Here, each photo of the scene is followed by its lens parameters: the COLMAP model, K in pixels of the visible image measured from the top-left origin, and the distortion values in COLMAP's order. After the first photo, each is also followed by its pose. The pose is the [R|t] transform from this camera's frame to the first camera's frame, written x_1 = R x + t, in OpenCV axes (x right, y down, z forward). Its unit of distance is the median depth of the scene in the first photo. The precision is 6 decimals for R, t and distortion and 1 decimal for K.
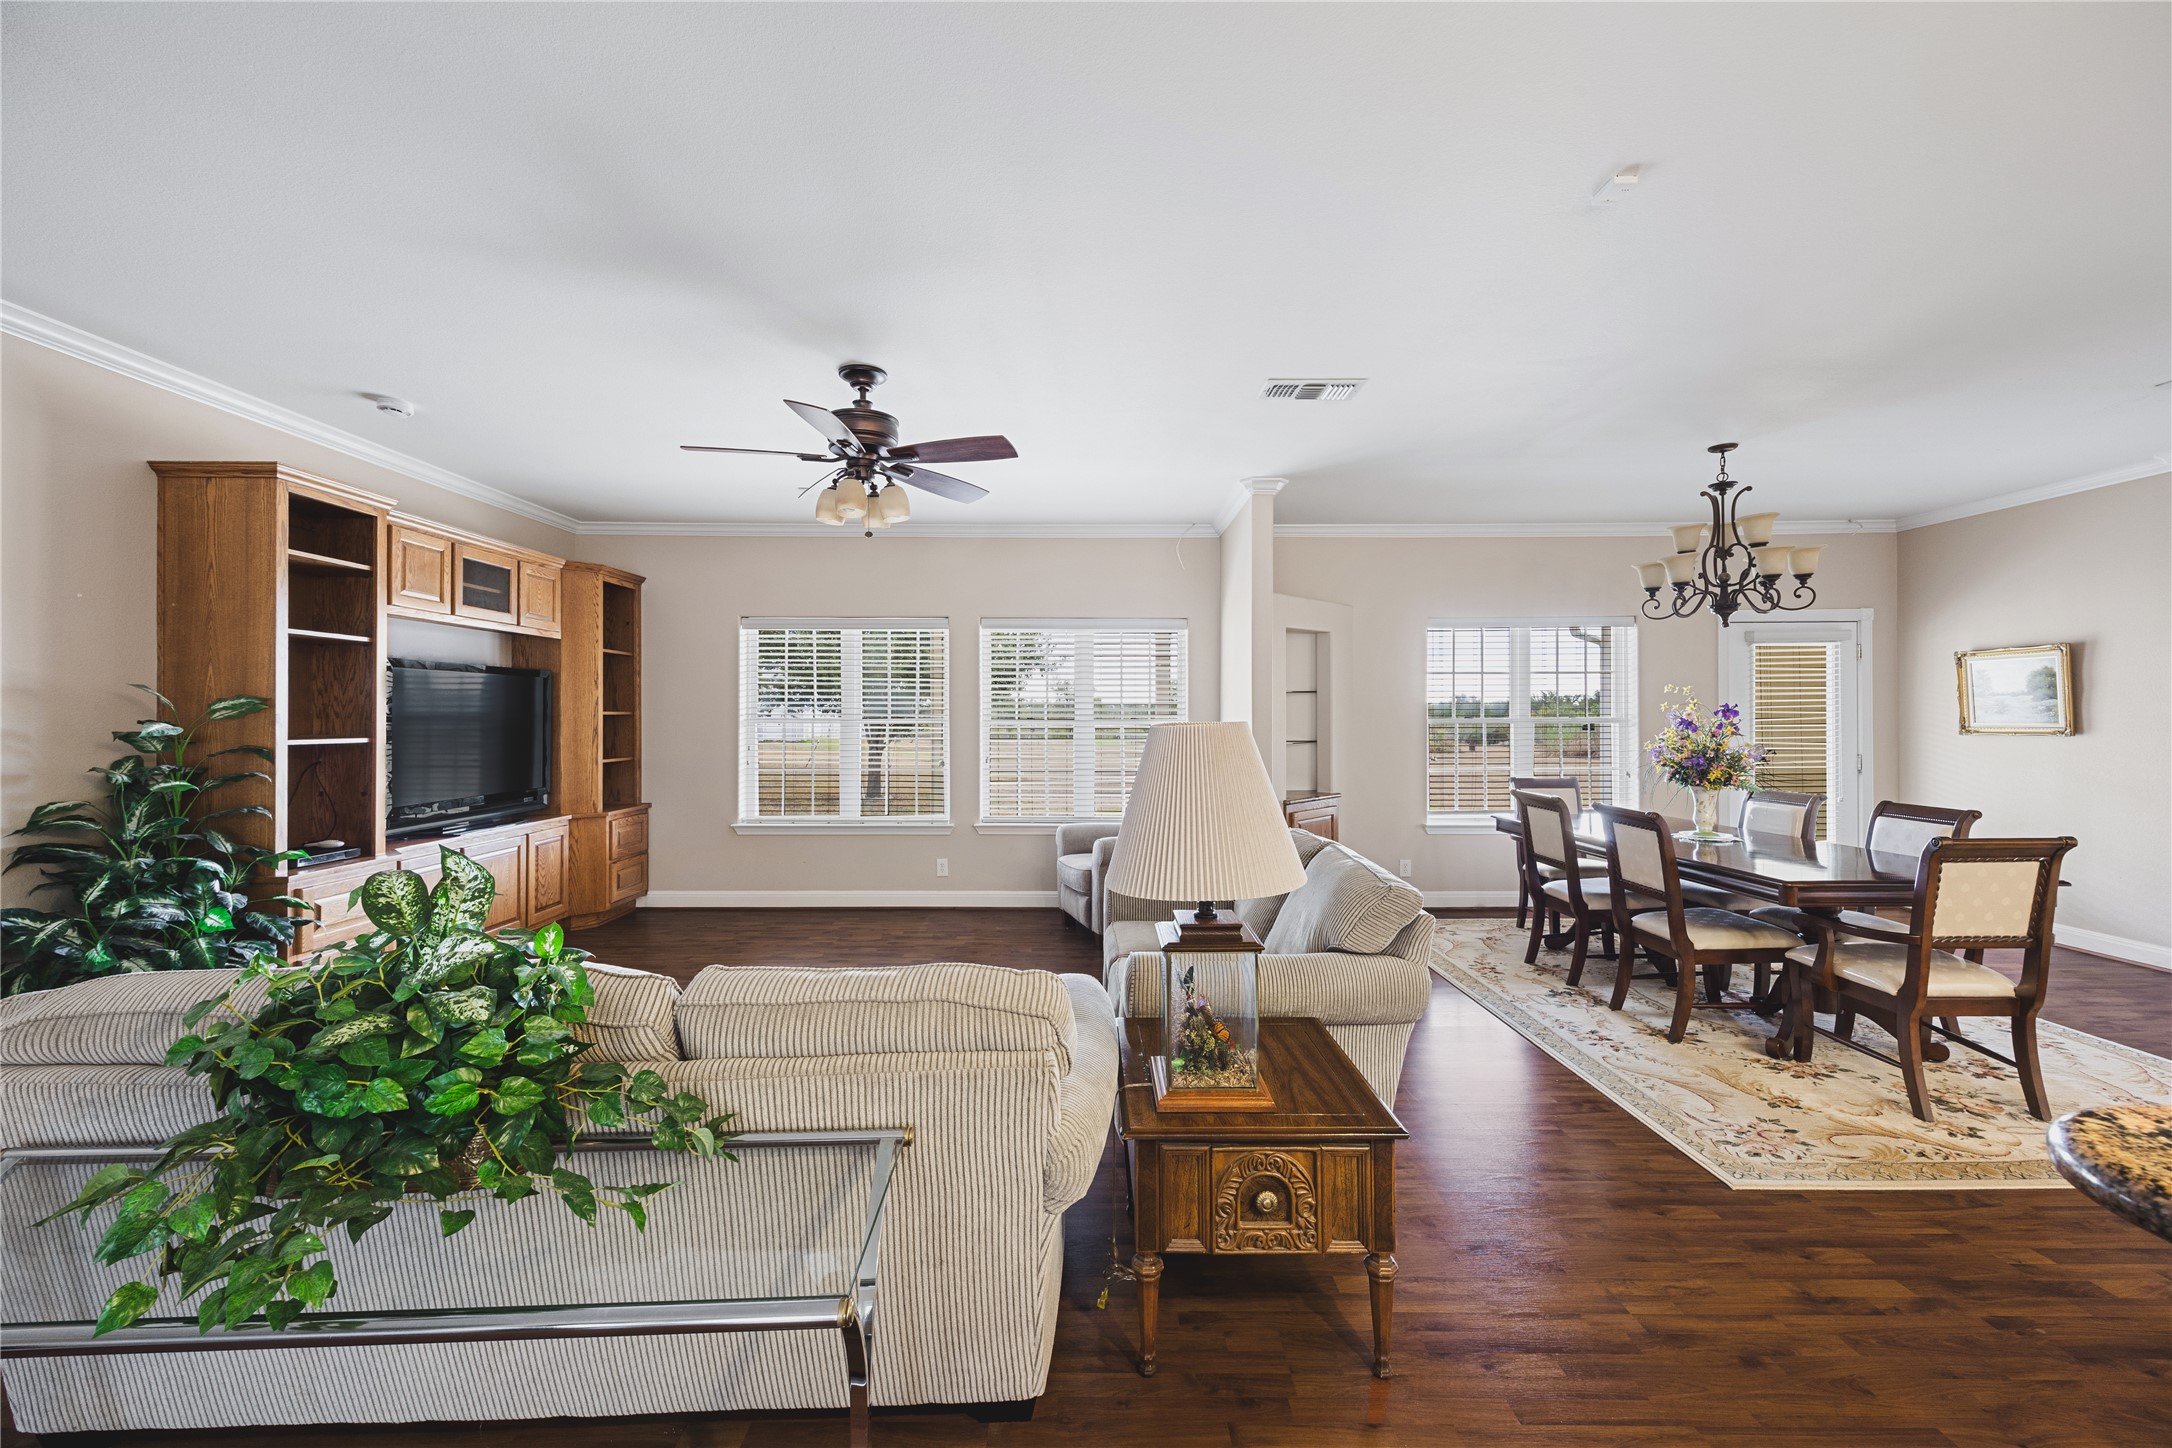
lens RADIAL K [[861.4, 0, 1083.2], [0, 861.4, 719.3], [0, 0, 1]] dist [0.008161, -0.001750]
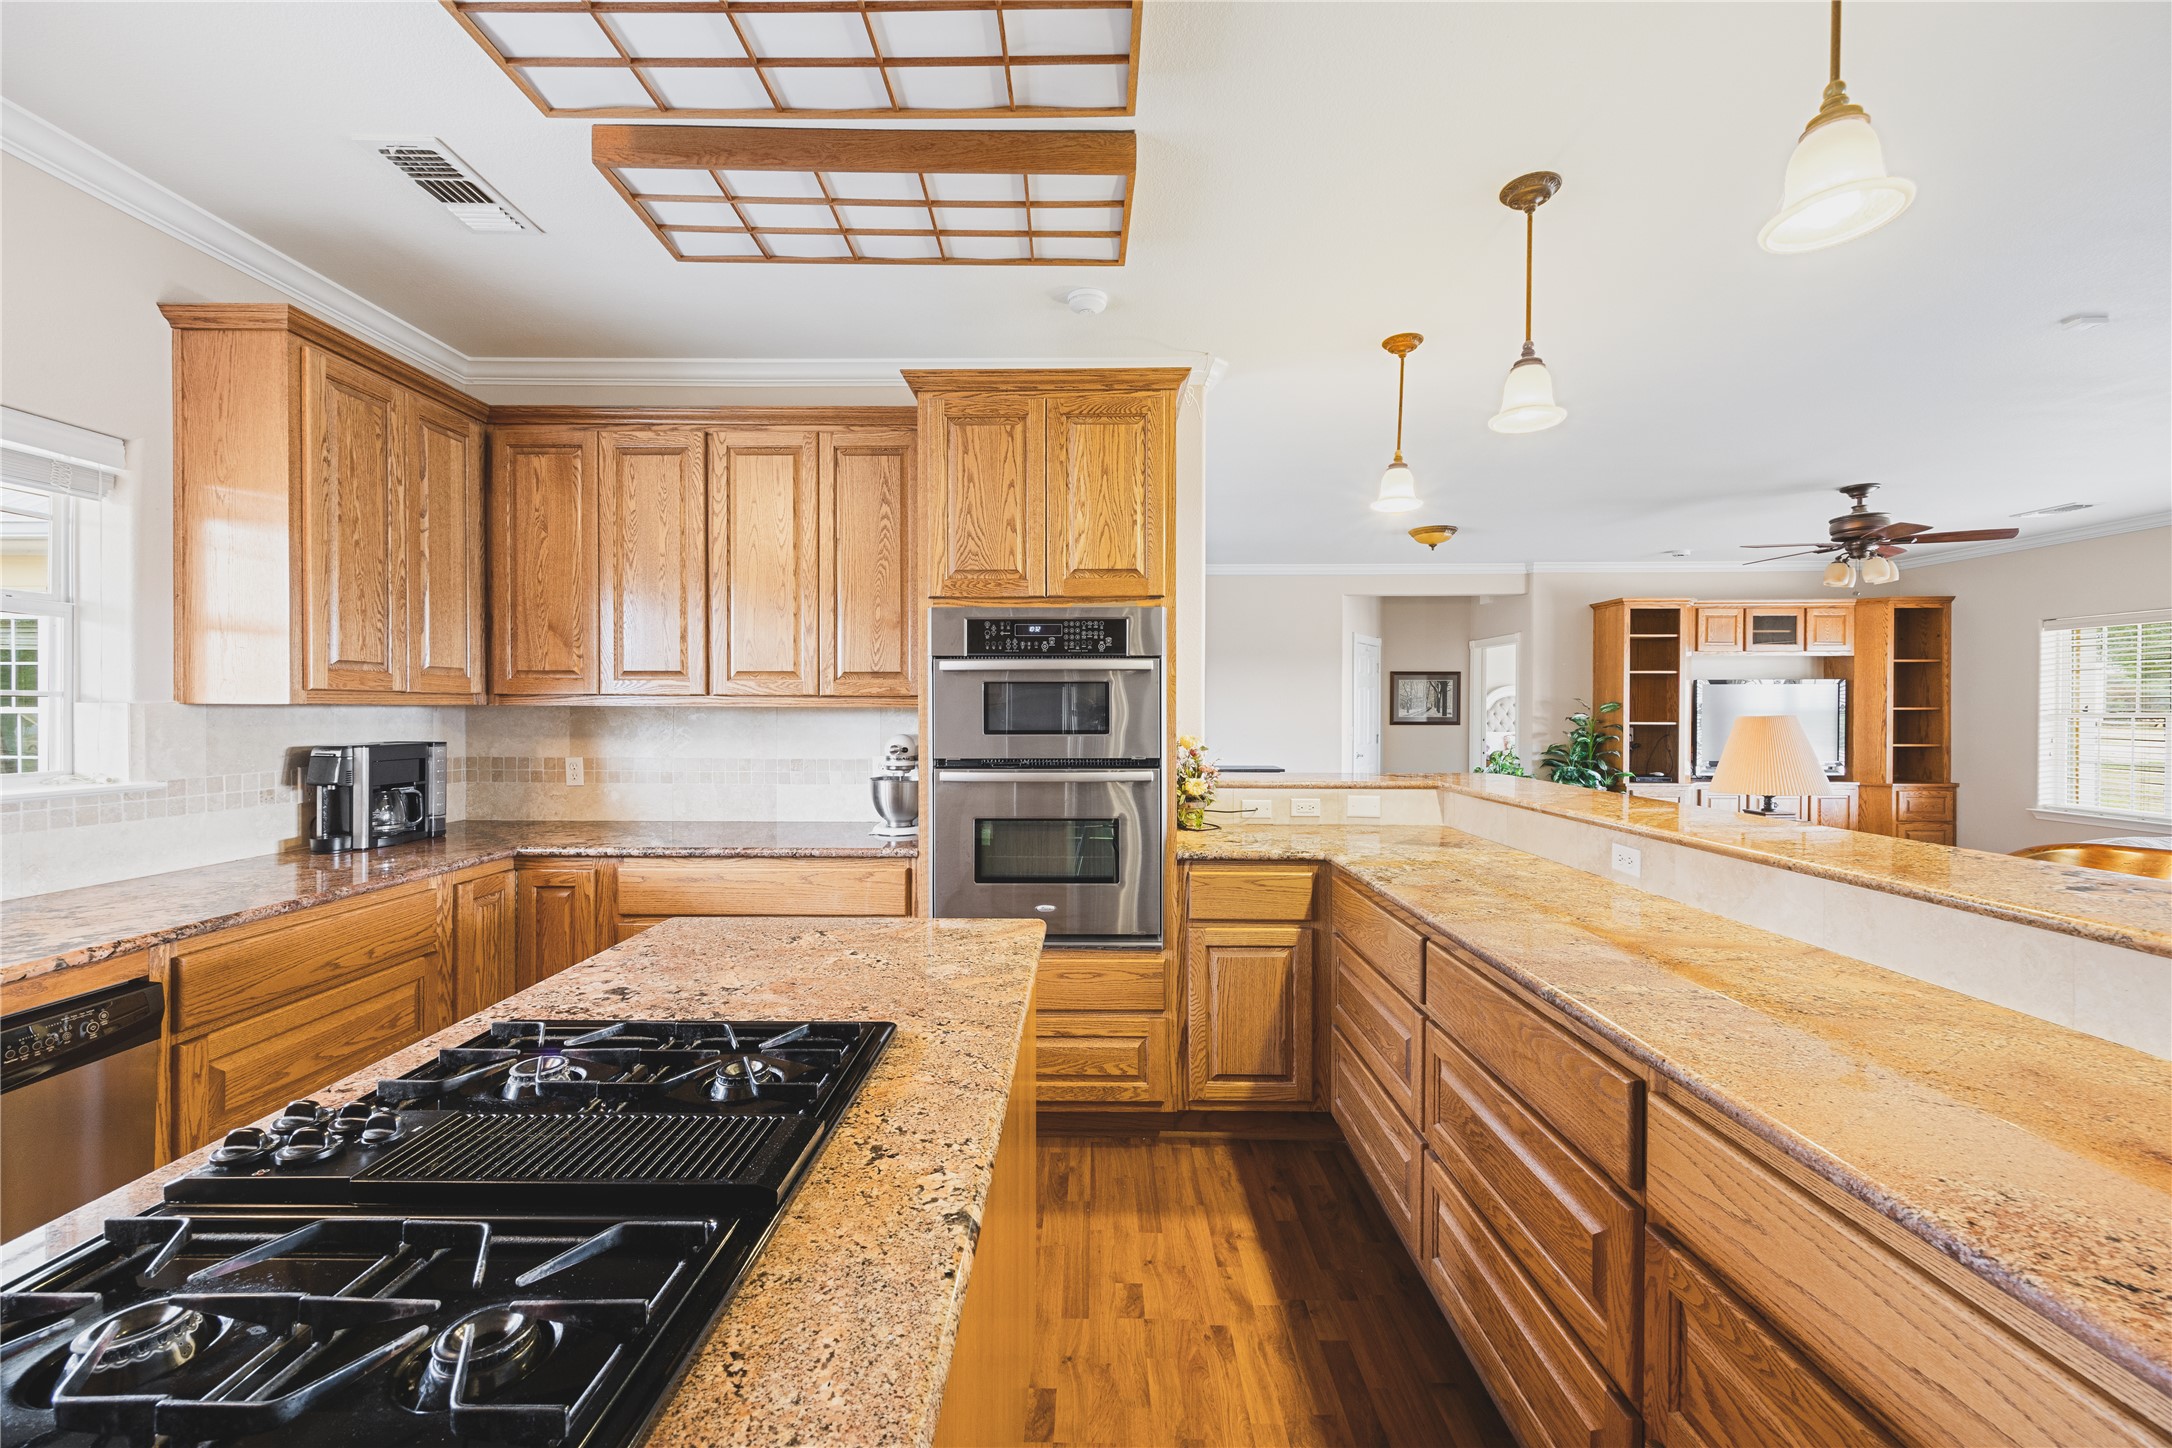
lens RADIAL K [[861.4, 0, 1086.9], [0, 861.4, 714.5], [0, 0, 1]] dist [0.008161, -0.001750]
pose [[-0.009751, 0.008442, -0.999917, 0.953981], [-0.002063, 0.999962, 0.008462, -0.008740], [0.999950, 0.002146, -0.009733, -0.259719]]
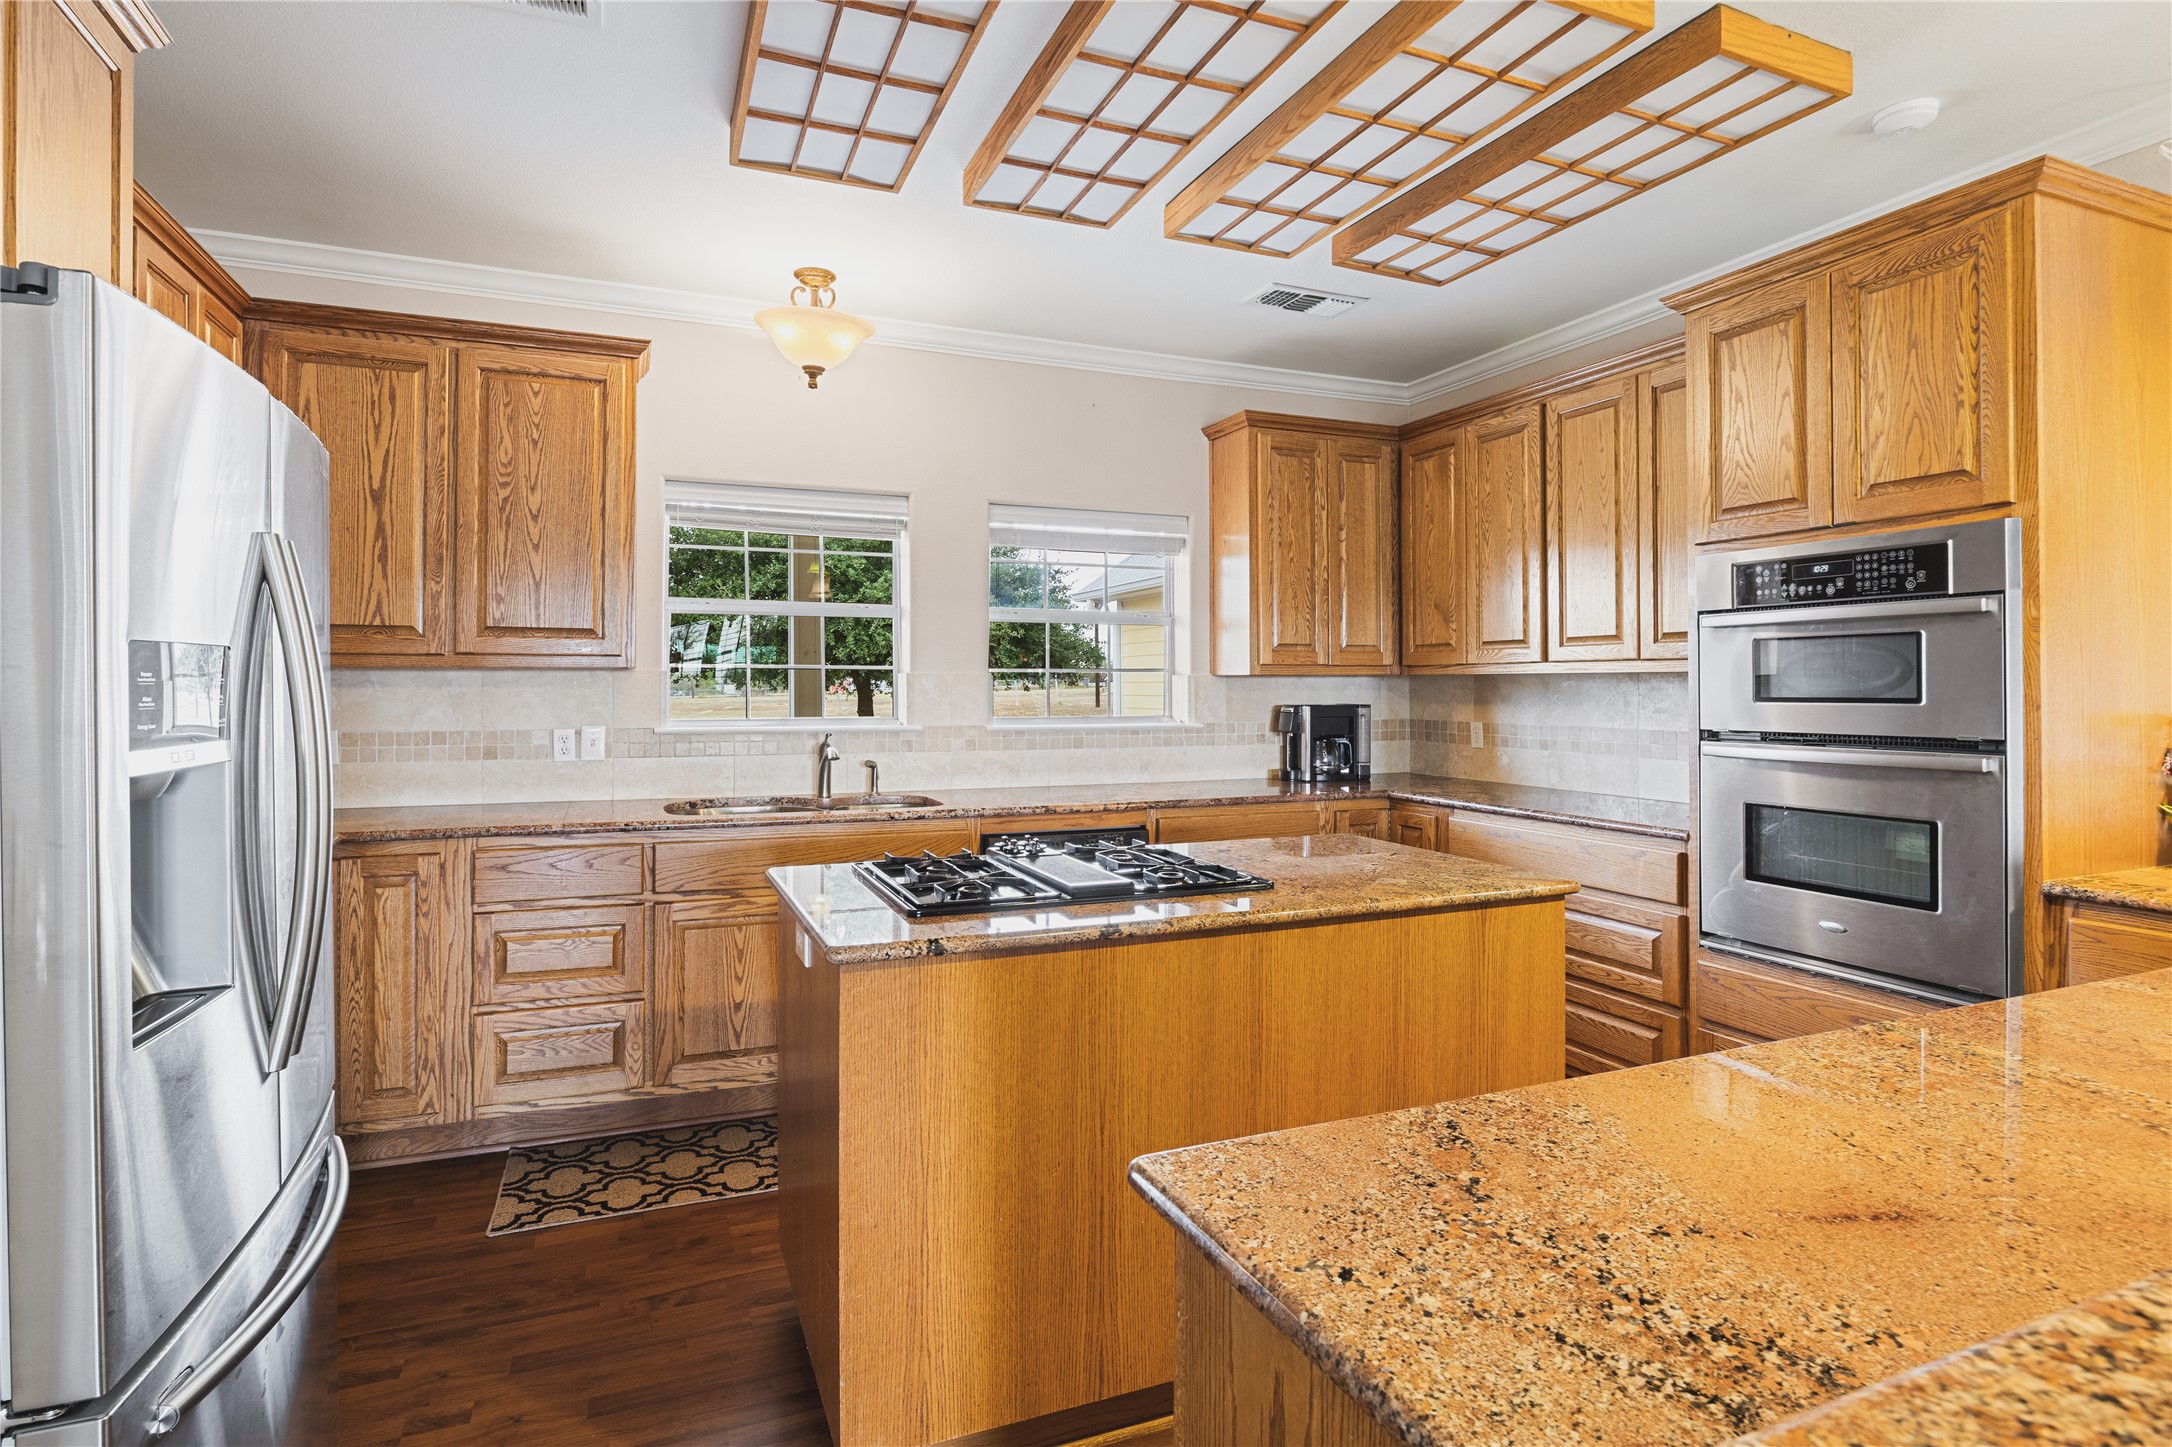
lens RADIAL K [[1096.0, 0, 1048.9], [0, 1096.0, 682.7], [0, 0, 1]] dist [-0.002971, -0.003139]
pose [[-0.930597, 0.004331, -0.366020, 0.965293], [0.005119, 0.999986, -0.001184, -0.002511], [0.366010, -0.002975, -0.930606, 0.094486]]
